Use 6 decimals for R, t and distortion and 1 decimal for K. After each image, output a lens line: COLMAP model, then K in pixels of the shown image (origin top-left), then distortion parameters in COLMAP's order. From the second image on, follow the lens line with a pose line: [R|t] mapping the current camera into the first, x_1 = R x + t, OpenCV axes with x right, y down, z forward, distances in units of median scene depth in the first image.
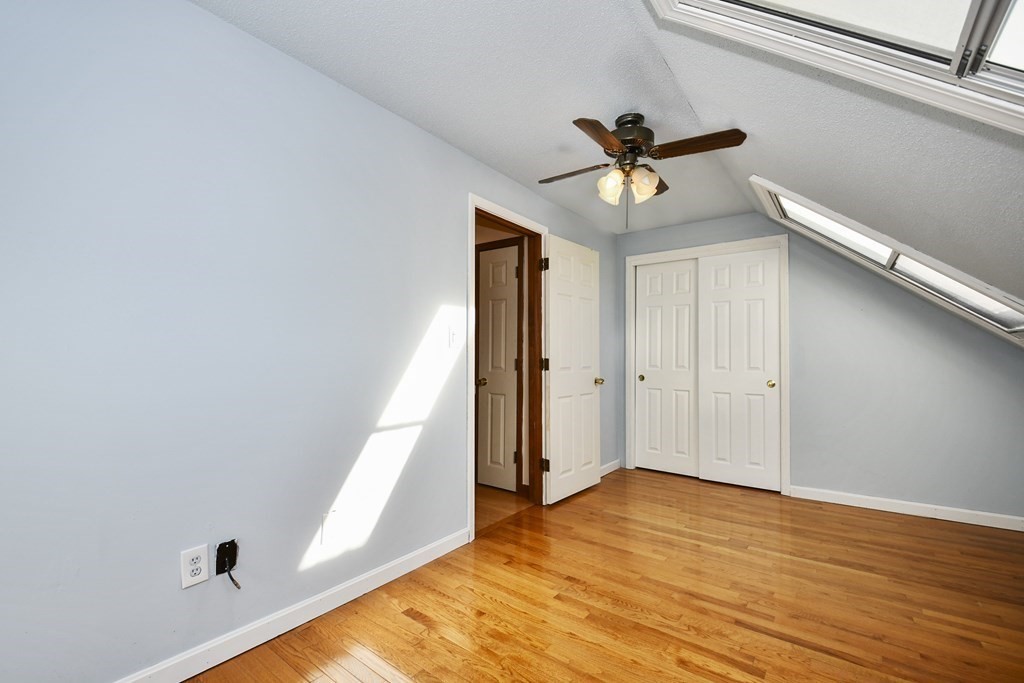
lens RADIAL K [[447.6, 0, 499.0], [0, 447.6, 347.9], [0, 0, 1]] dist [0.035455, -0.020339]
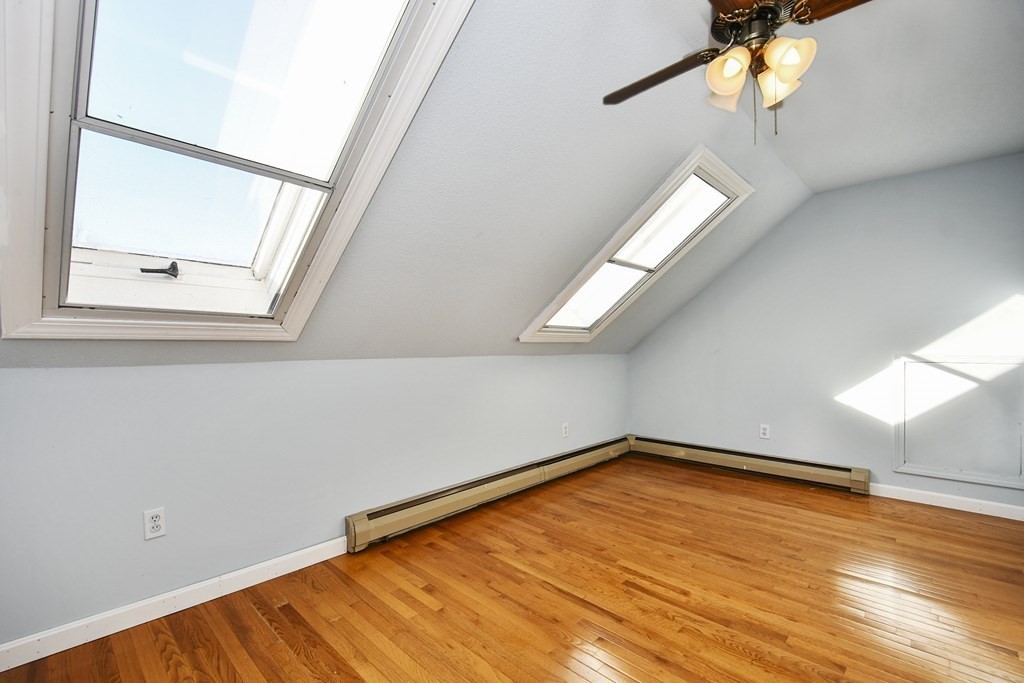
lens RADIAL K [[447.6, 0, 499.0], [0, 447.6, 347.9], [0, 0, 1]] dist [0.035455, -0.020339]
pose [[-0.994121, 0.001085, 0.108265, 0.494701], [-0.000700, 0.999864, -0.016451, 0.023414], [-0.108268, -0.016430, -0.993986, 1.464020]]
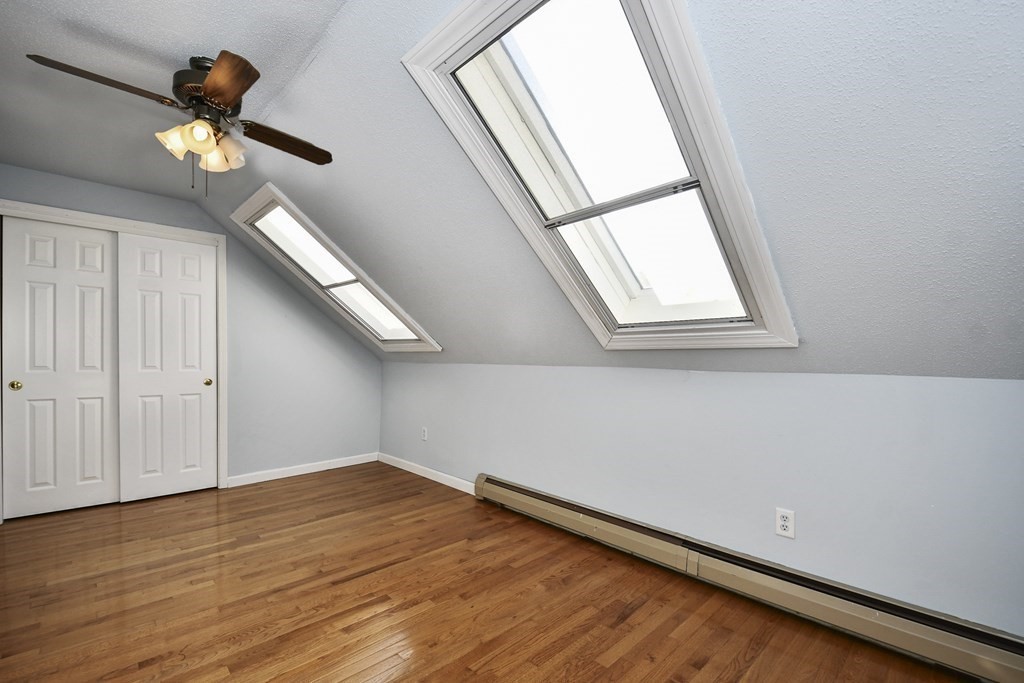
lens RADIAL K [[451.2, 0, 497.7], [0, 451.2, 360.2], [0, 0, 1]] dist [0.040282, -0.021842]
pose [[0.173092, -0.008199, 0.984872, -0.400523], [-0.024150, 0.999629, 0.012566, 0.005367], [-0.984610, -0.025960, 0.172829, 0.290356]]
